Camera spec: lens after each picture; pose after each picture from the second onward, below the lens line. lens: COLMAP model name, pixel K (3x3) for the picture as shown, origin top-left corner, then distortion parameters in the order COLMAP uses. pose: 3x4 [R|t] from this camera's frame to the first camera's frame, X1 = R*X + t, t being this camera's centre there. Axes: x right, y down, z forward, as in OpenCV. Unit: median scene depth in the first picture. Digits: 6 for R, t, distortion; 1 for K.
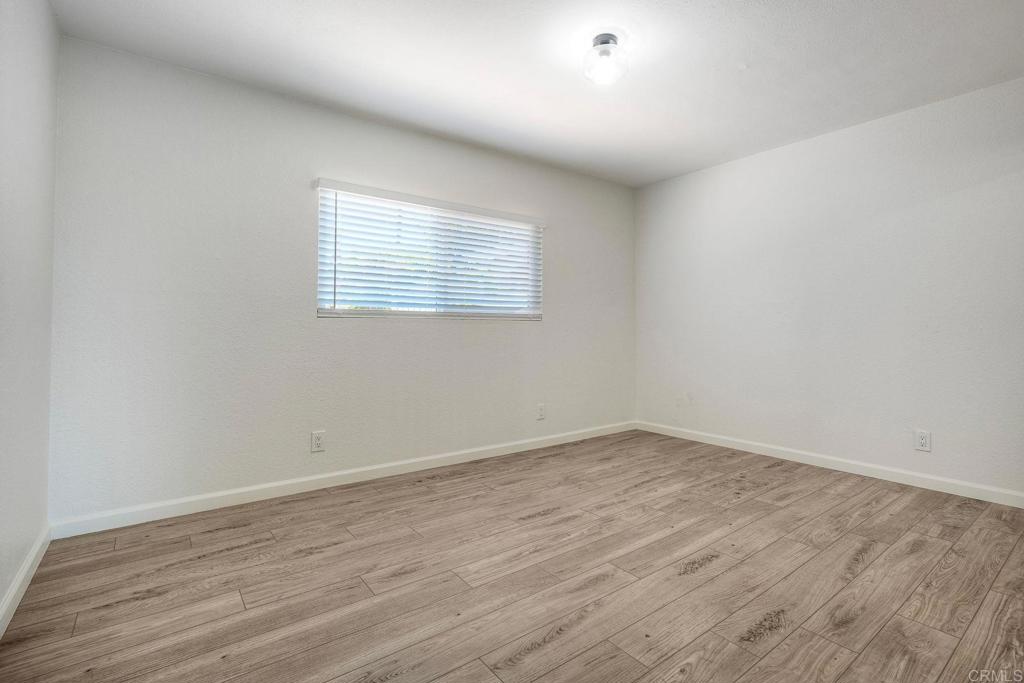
lens RADIAL K [[460.3, 0, 510.7], [0, 460.3, 337.8], [0, 0, 1]] dist [-0.008719, 0.004702]
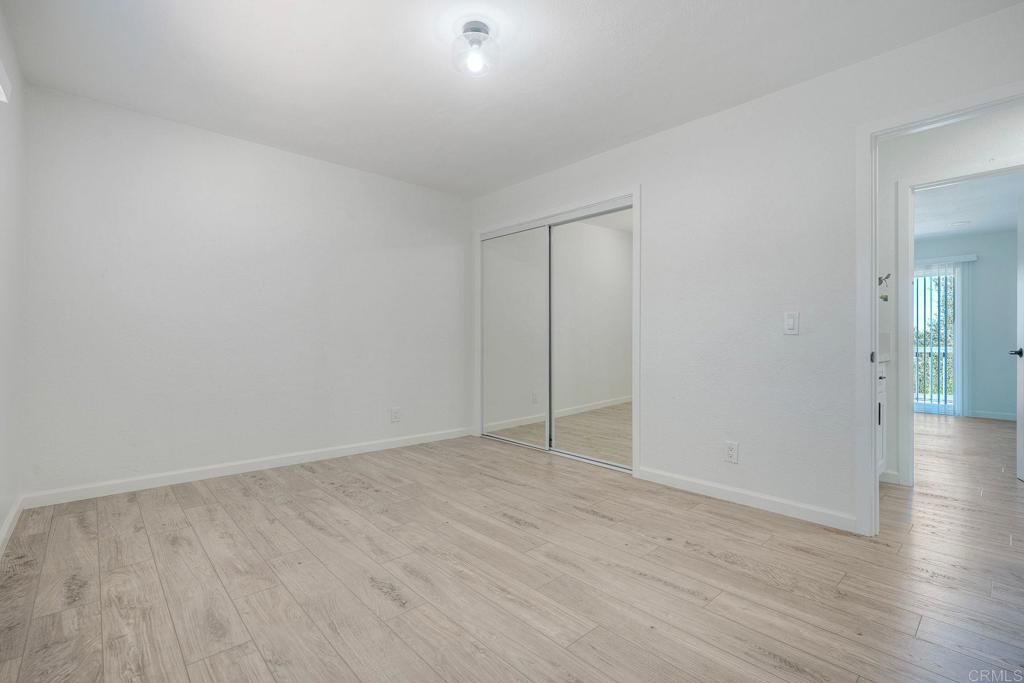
lens RADIAL K [[460.3, 0, 514.5], [0, 460.3, 337.0], [0, 0, 1]] dist [-0.008719, 0.004702]
pose [[-0.086956, 0.010349, 0.996158, -0.658815], [0.010368, 0.999901, -0.009483, -0.004699], [-0.996158, 0.009504, -0.087054, 0.849041]]
